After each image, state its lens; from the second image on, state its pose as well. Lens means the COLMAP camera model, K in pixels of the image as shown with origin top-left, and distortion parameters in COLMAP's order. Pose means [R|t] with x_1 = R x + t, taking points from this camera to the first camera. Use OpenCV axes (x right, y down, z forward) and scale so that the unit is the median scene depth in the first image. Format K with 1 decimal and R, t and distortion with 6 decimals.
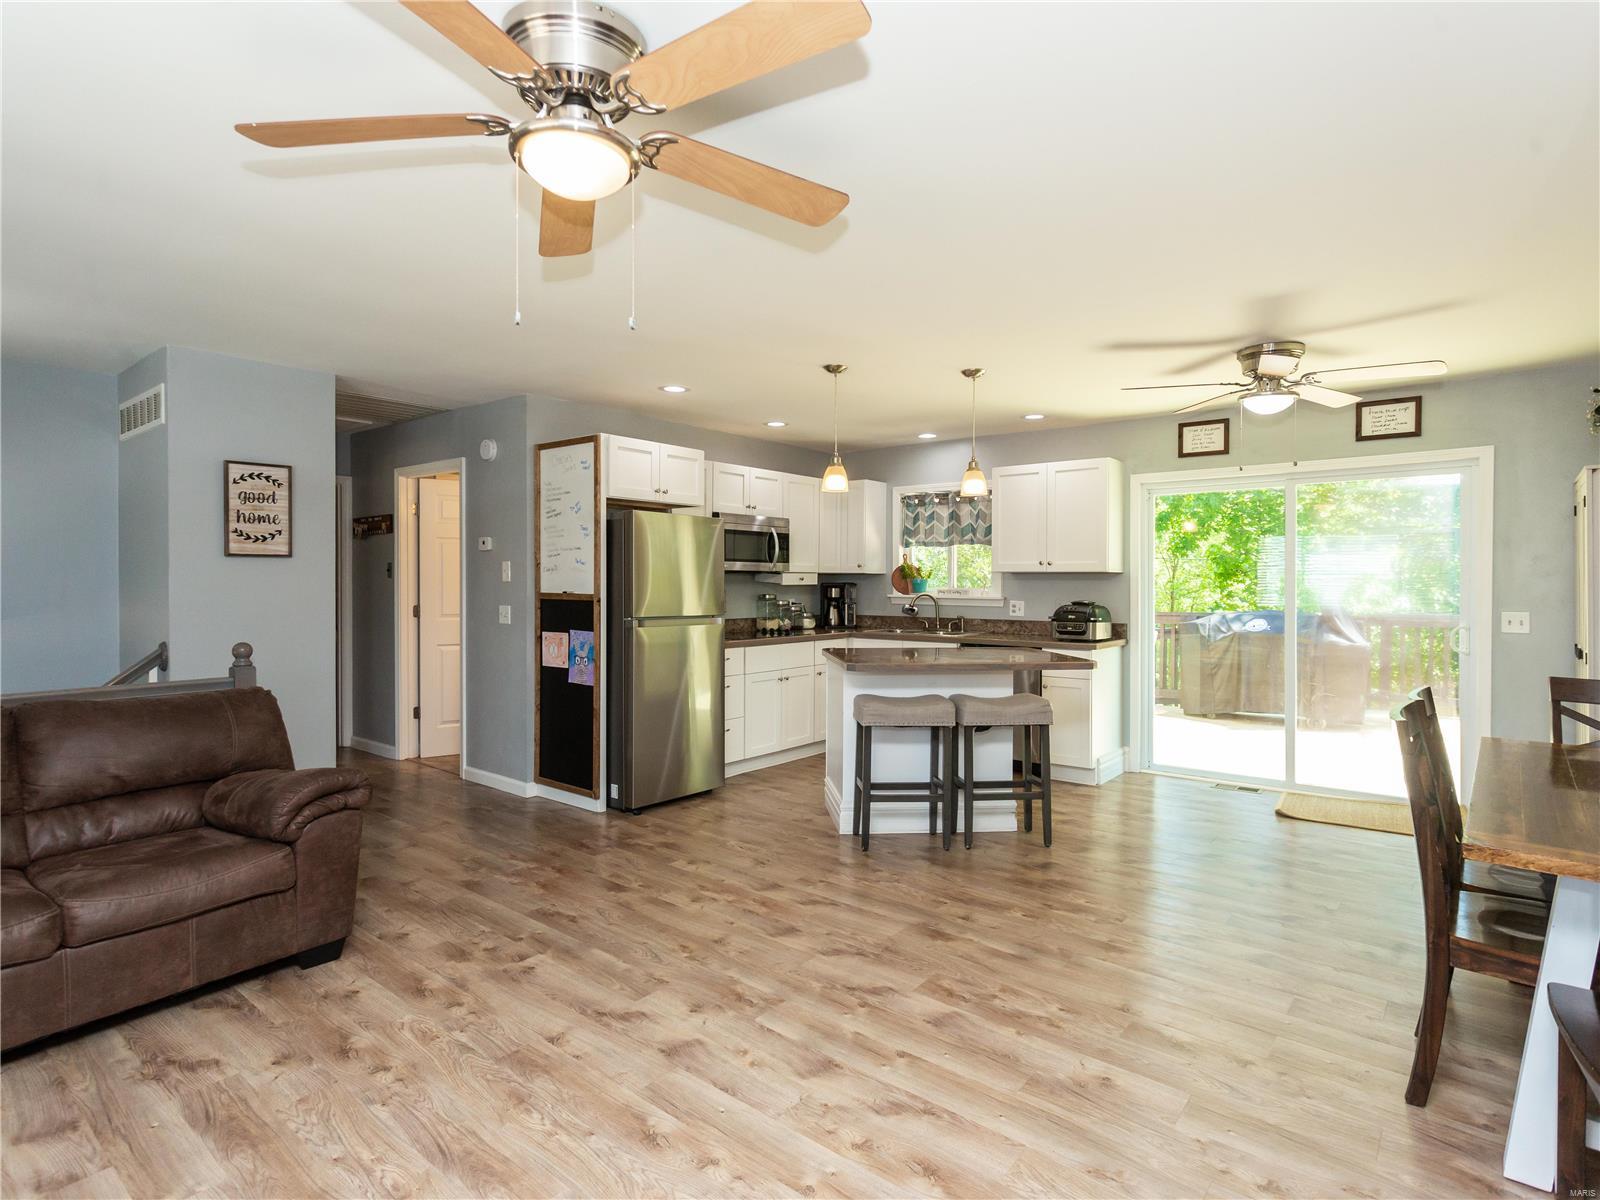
lens RADIAL K [[842.9, 0, 784.2], [0, 842.9, 589.6], [0, 0, 1]] dist [0.000315, 0.004661]
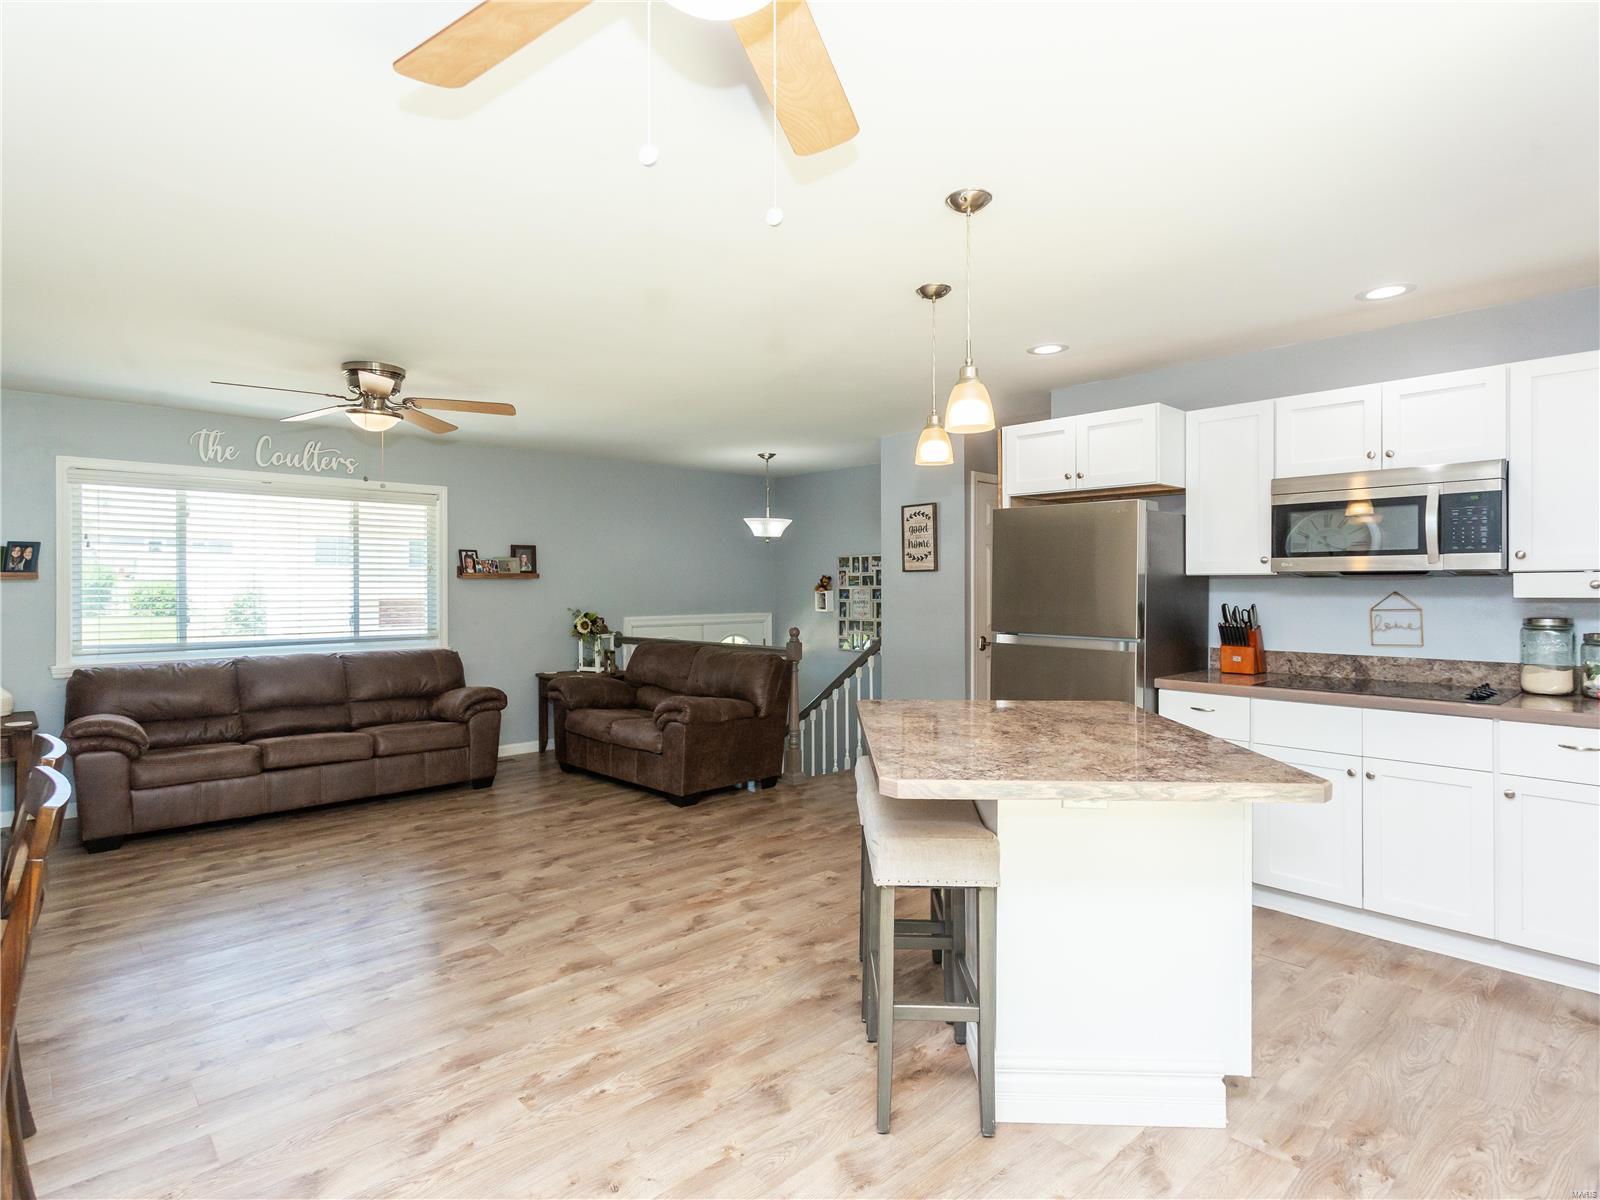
lens RADIAL K [[842.9, 0, 792.2], [0, 842.9, 586.8], [0, 0, 1]] dist [0.000315, 0.004661]
pose [[-0.132476, -0.002100, -0.991184, 1.138290], [-0.009687, 0.999953, -0.000824, -0.015783], [0.991139, 0.009492, -0.132490, 1.426664]]
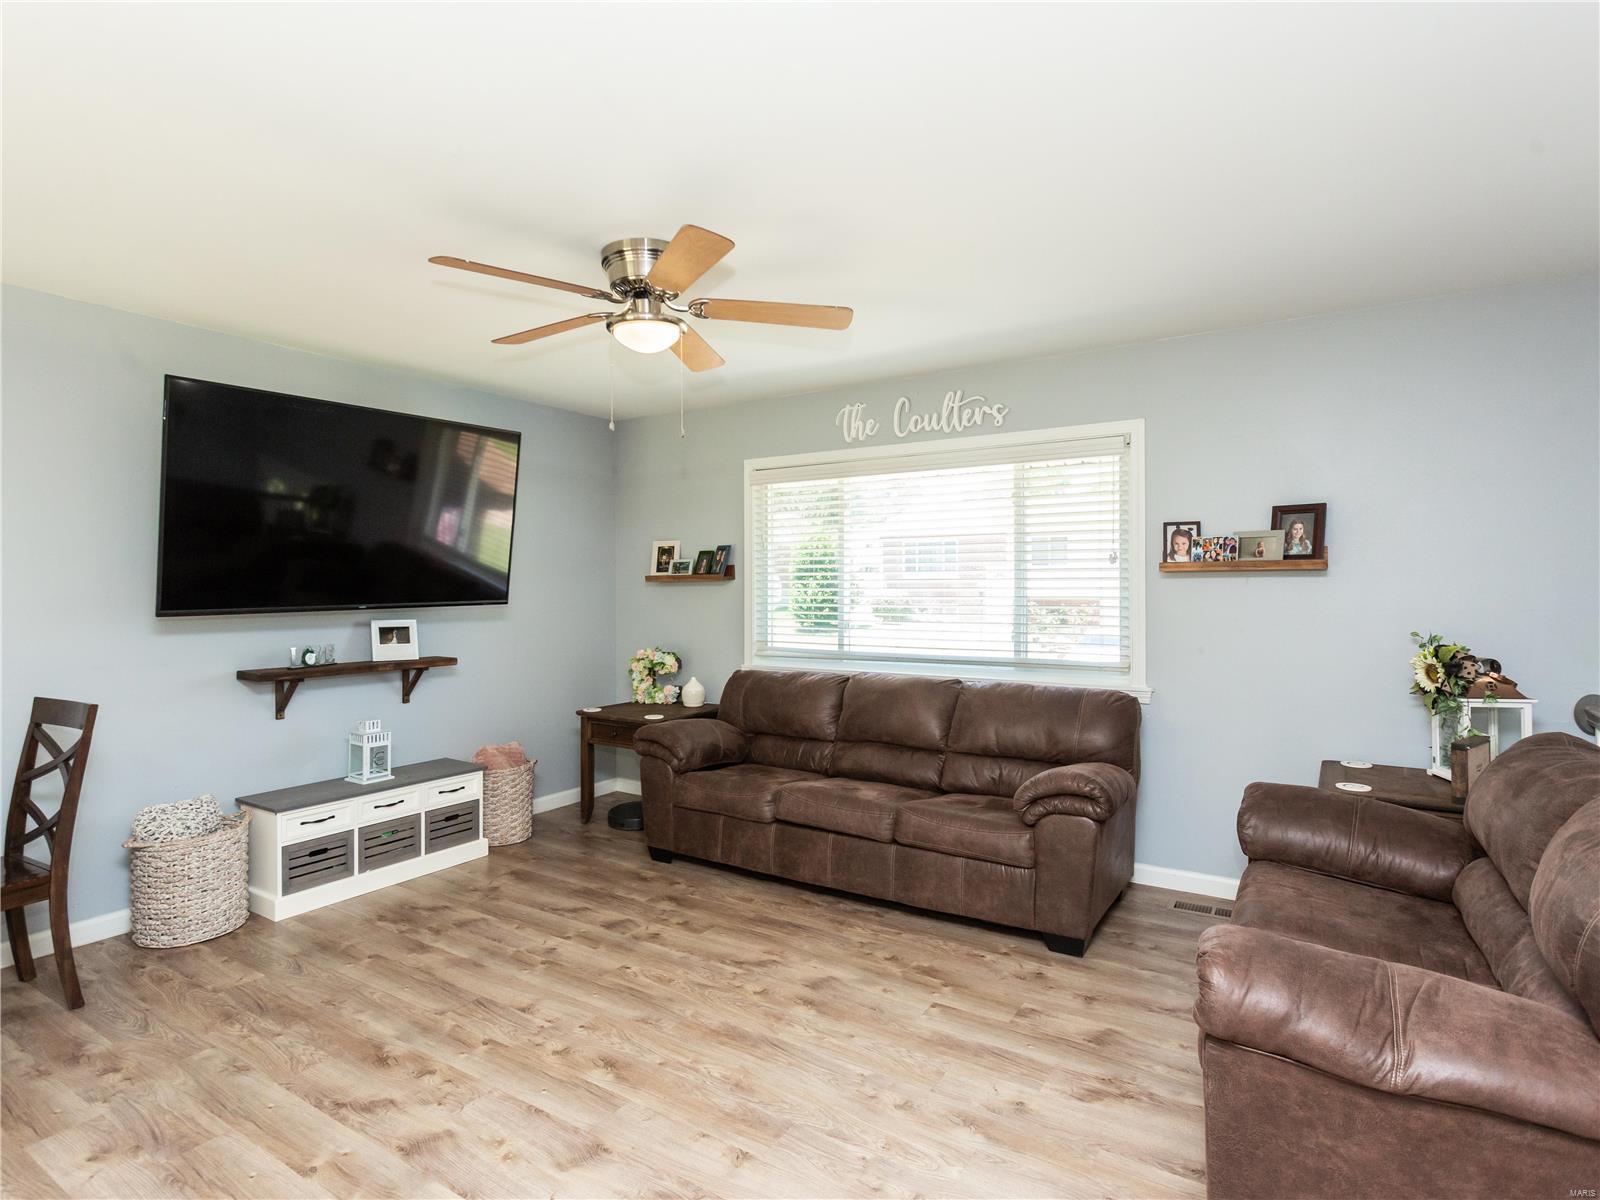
lens RADIAL K [[842.9, 0, 787.5], [0, 842.9, 590.6], [0, 0, 1]] dist [0.000315, 0.004661]
pose [[-0.993147, 0.002493, -0.116844, -0.181521], [0.000872, 0.999903, 0.013923, -0.021284], [0.116868, 0.013726, -0.993053, 1.477458]]
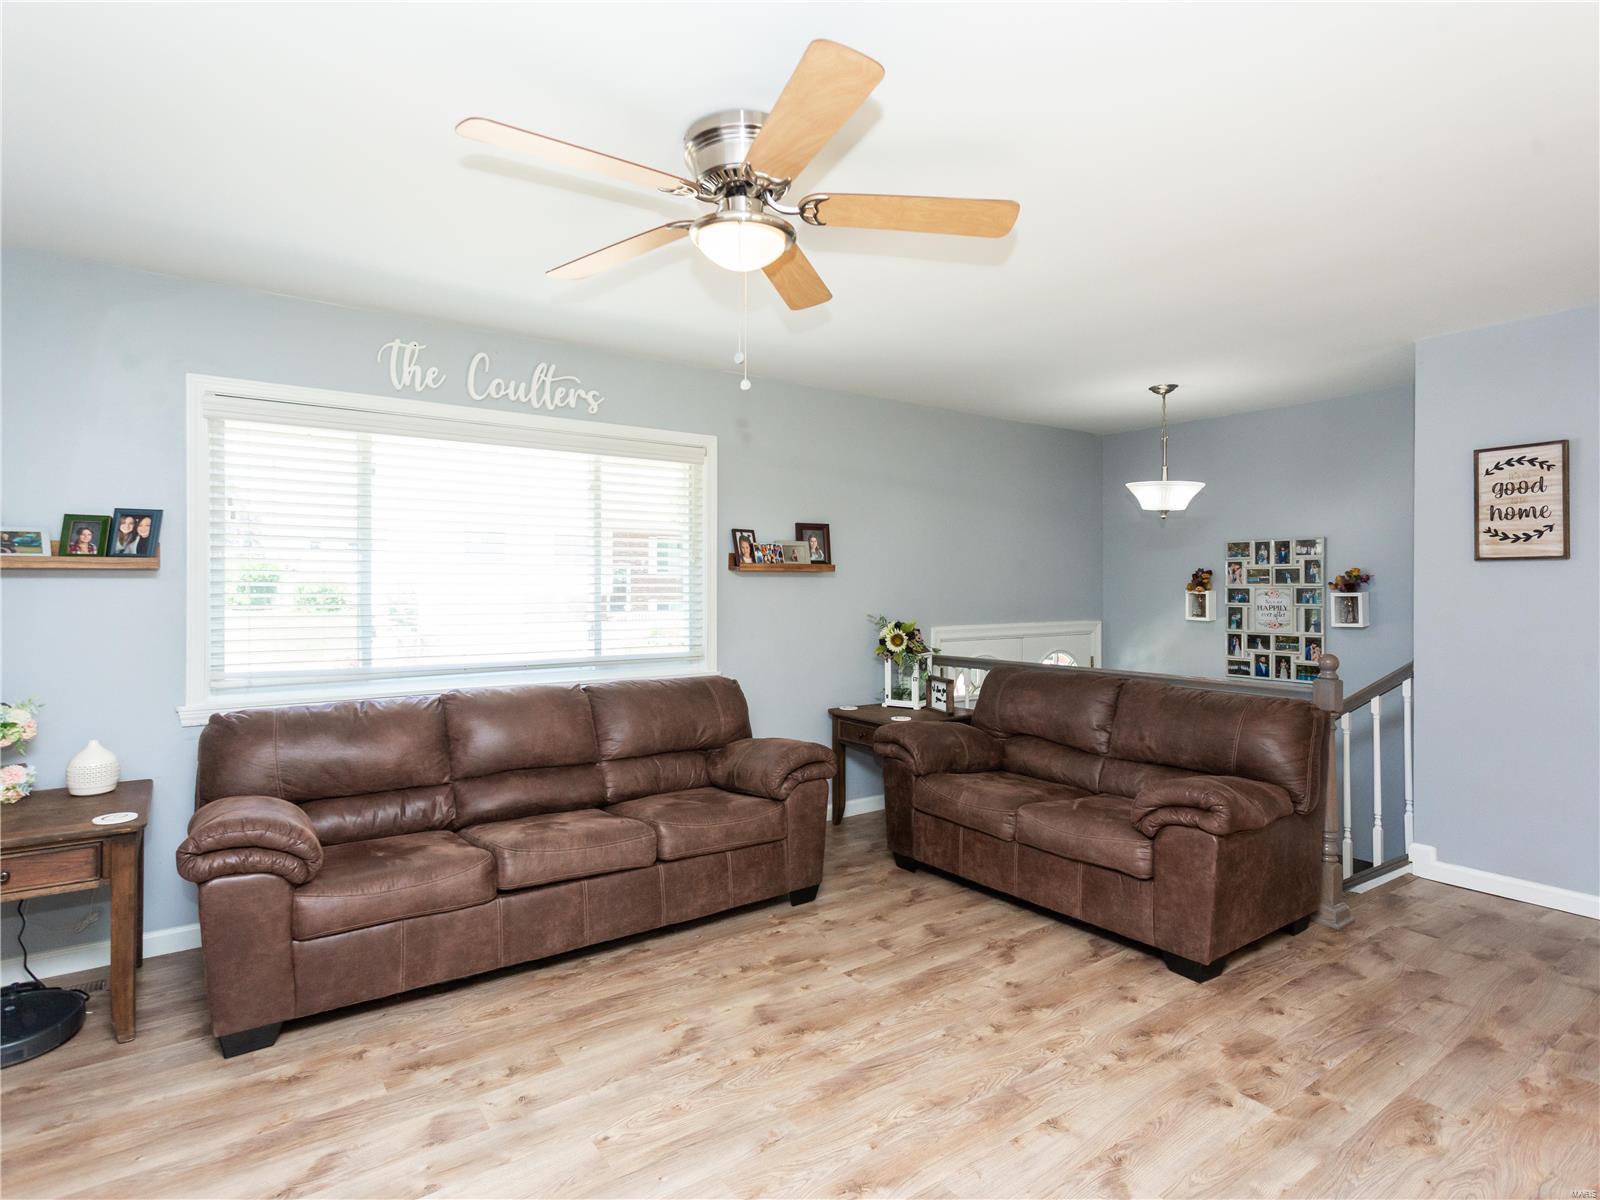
lens RADIAL K [[842.9, 0, 792.8], [0, 842.9, 589.7], [0, 0, 1]] dist [0.000315, 0.004661]
pose [[-0.262217, 0.003156, -0.965004, 0.508077], [-0.012978, 0.999893, 0.006797, -0.009844], [0.964922, 0.014306, -0.262148, 0.785522]]
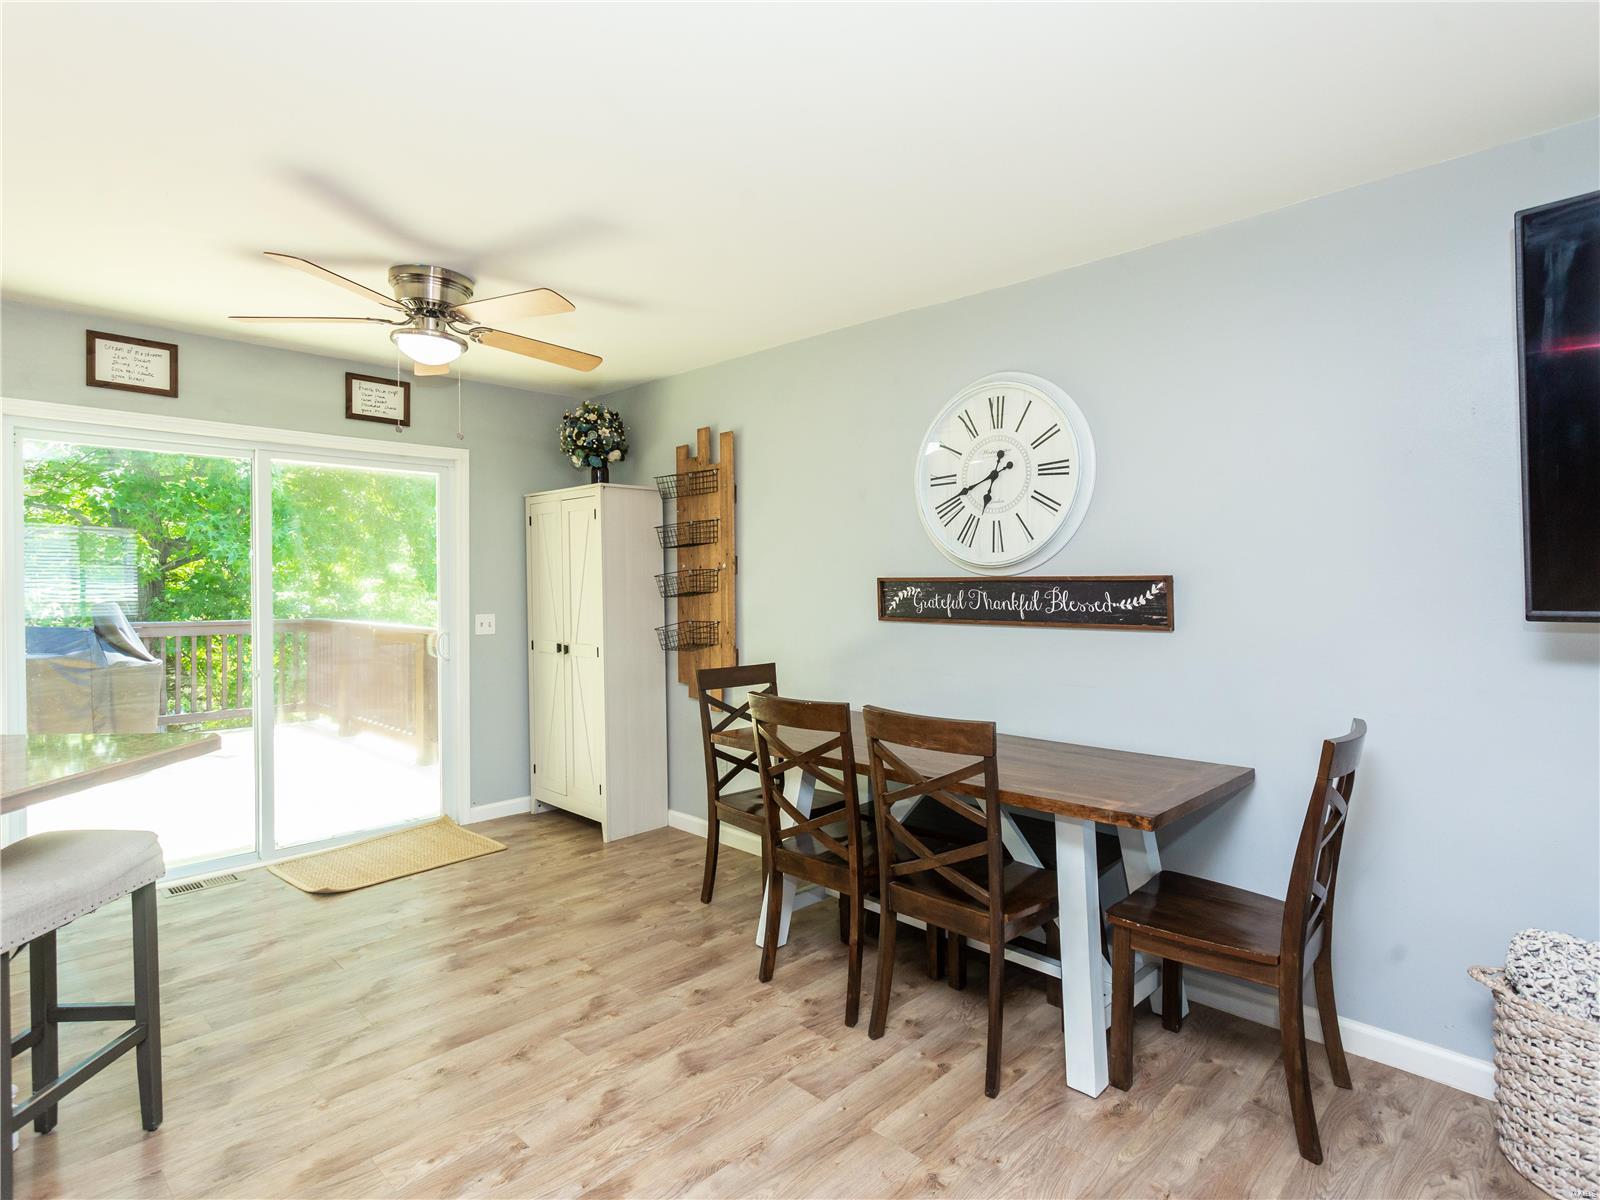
lens RADIAL K [[842.9, 0, 801.1], [0, 842.9, 590.4], [0, 0, 1]] dist [0.000315, 0.004661]
pose [[0.083497, -0.006771, 0.996485, -0.205218], [0.011211, 0.999920, 0.005855, -0.006970], [-0.996445, 0.010683, 0.083566, 0.821446]]
